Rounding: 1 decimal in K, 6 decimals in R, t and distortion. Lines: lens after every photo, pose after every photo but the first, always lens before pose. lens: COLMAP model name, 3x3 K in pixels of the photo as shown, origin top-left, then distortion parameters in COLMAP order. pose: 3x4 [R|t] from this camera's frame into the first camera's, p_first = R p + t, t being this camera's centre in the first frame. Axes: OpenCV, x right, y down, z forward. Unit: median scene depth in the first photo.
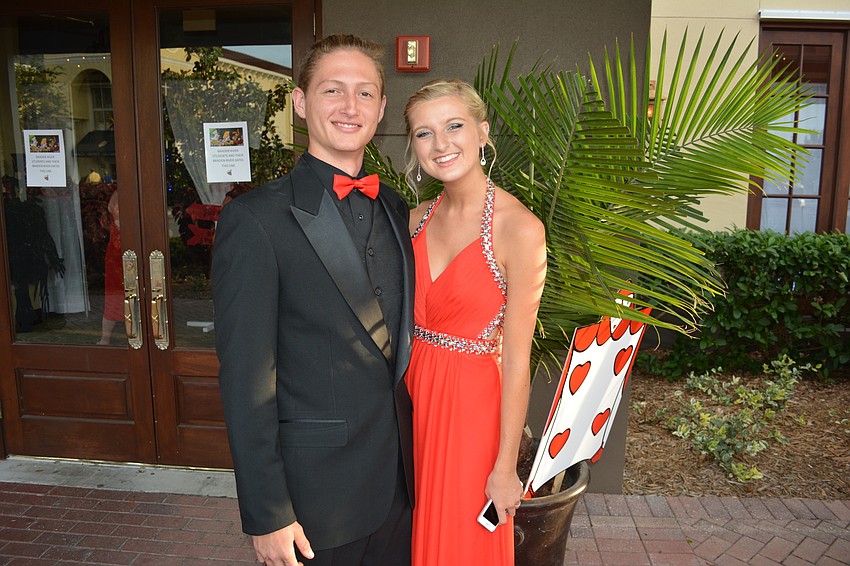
lens RADIAL K [[666.4, 0, 425.0], [0, 666.4, 283.0], [0, 0, 1]] dist [-0.083427, 0.005187]
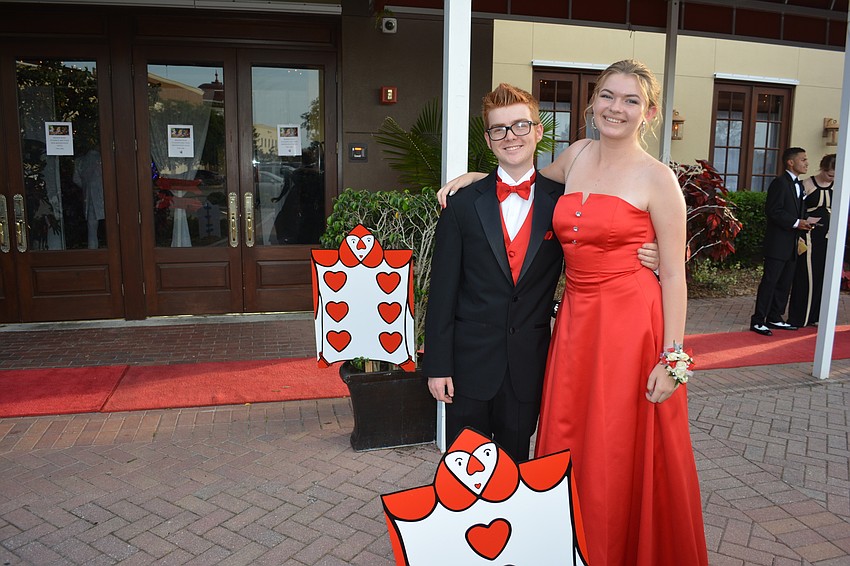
lens RADIAL K [[666.4, 0, 425.0], [0, 666.4, 283.0], [0, 0, 1]] dist [-0.083427, 0.005187]
pose [[0.949317, -0.046591, 0.310847, -0.514207], [0.047007, 0.998876, 0.006158, 0.213745], [-0.310785, 0.008766, 0.950440, -0.906761]]
